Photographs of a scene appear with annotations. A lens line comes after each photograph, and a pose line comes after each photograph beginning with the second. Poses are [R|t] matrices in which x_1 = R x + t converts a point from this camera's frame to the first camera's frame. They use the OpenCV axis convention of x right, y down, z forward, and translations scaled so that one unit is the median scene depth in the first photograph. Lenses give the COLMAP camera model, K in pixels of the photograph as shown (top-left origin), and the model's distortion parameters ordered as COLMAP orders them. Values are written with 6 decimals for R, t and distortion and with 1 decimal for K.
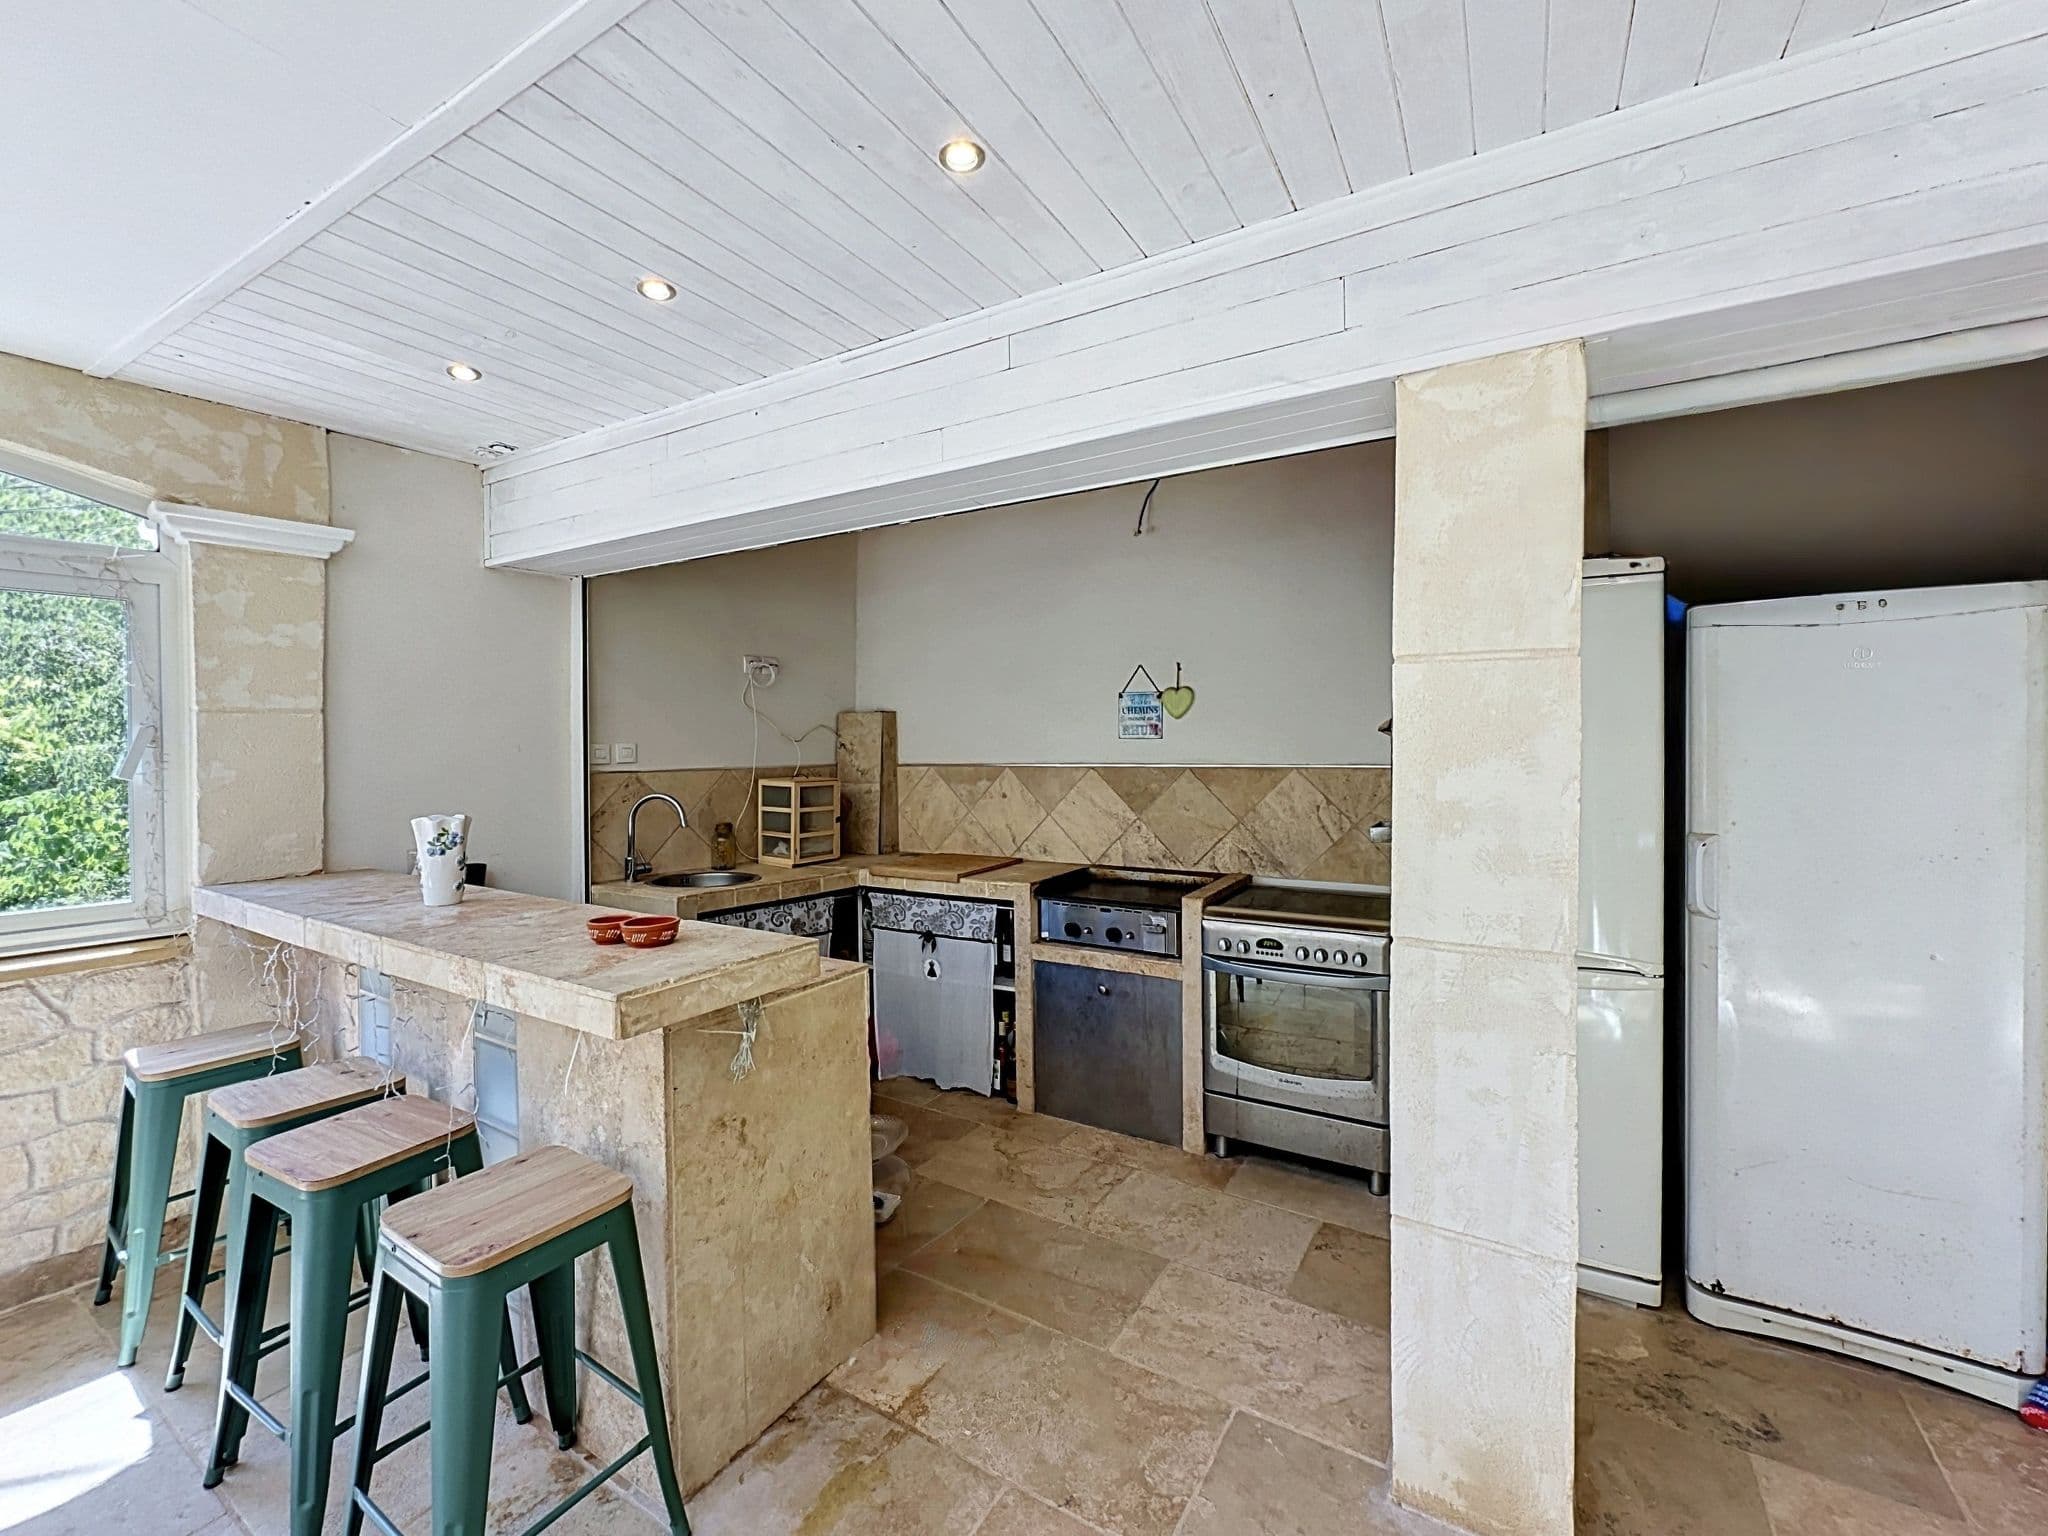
lens RADIAL K [[847.6, 0, 1021.4], [0, 847.6, 752.3], [0, 0, 1]] dist [-0.000505, 0.000161]
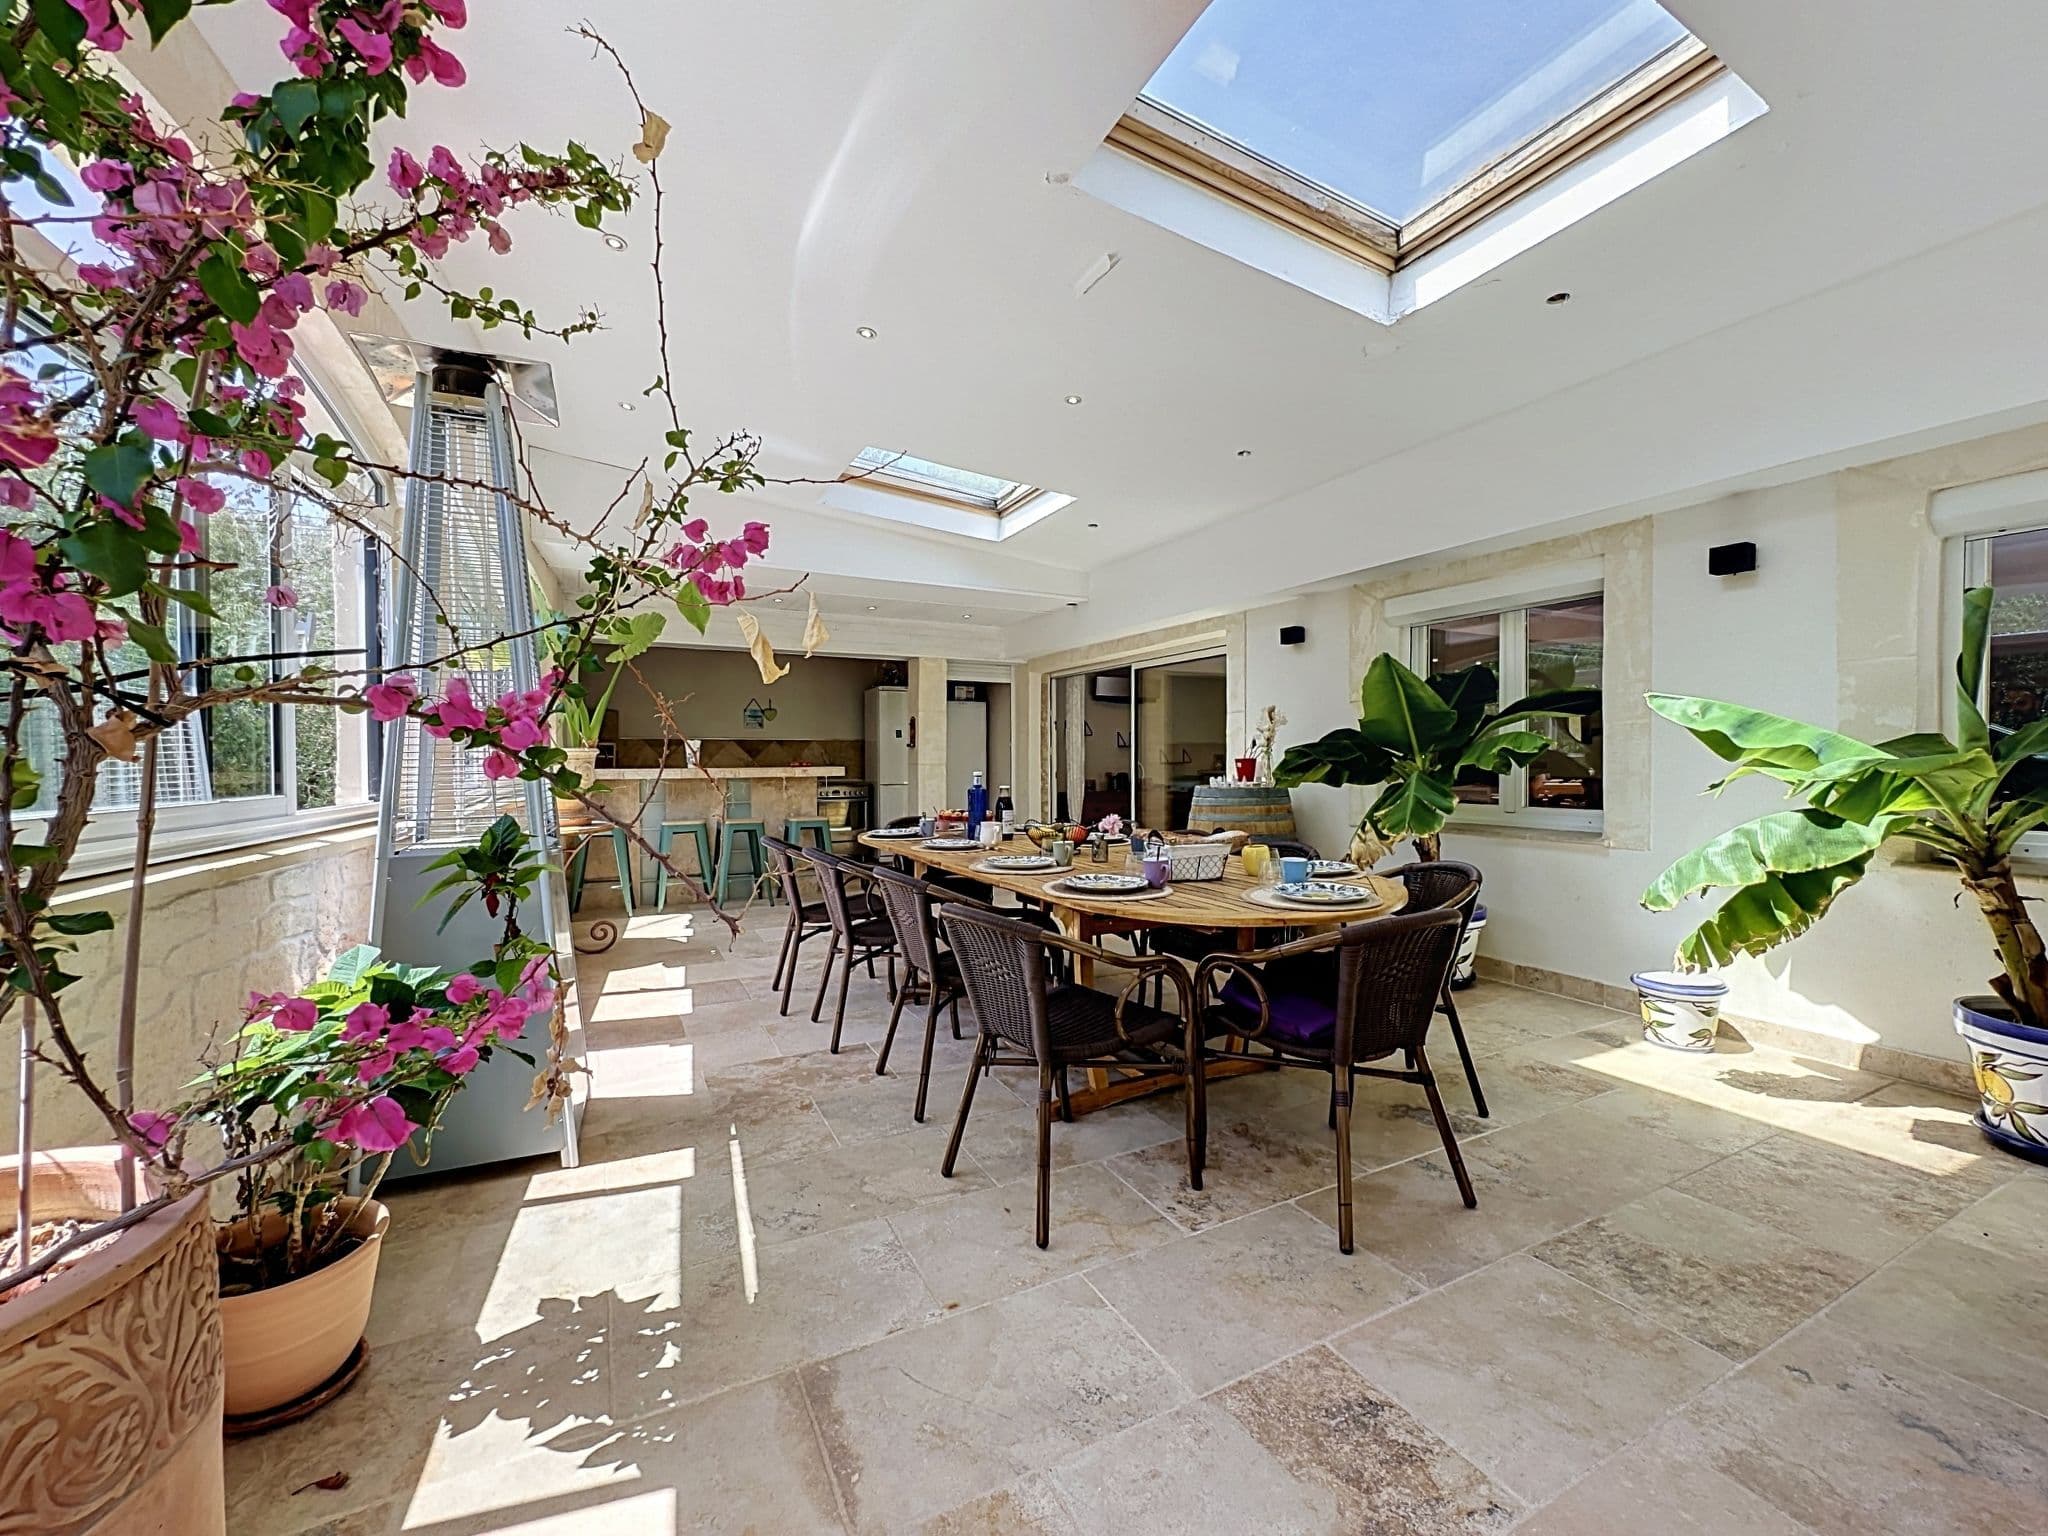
lens RADIAL K [[827.9, 0, 1028.0], [0, 827.9, 763.4], [0, 0, 1]] dist [0.000327, 0.000537]
pose [[0.505491, -0.006113, 0.862810, -2.186072], [0.017924, 0.999834, -0.003417, 0.154978], [-0.862645, 0.017192, 0.505517, -1.321787]]
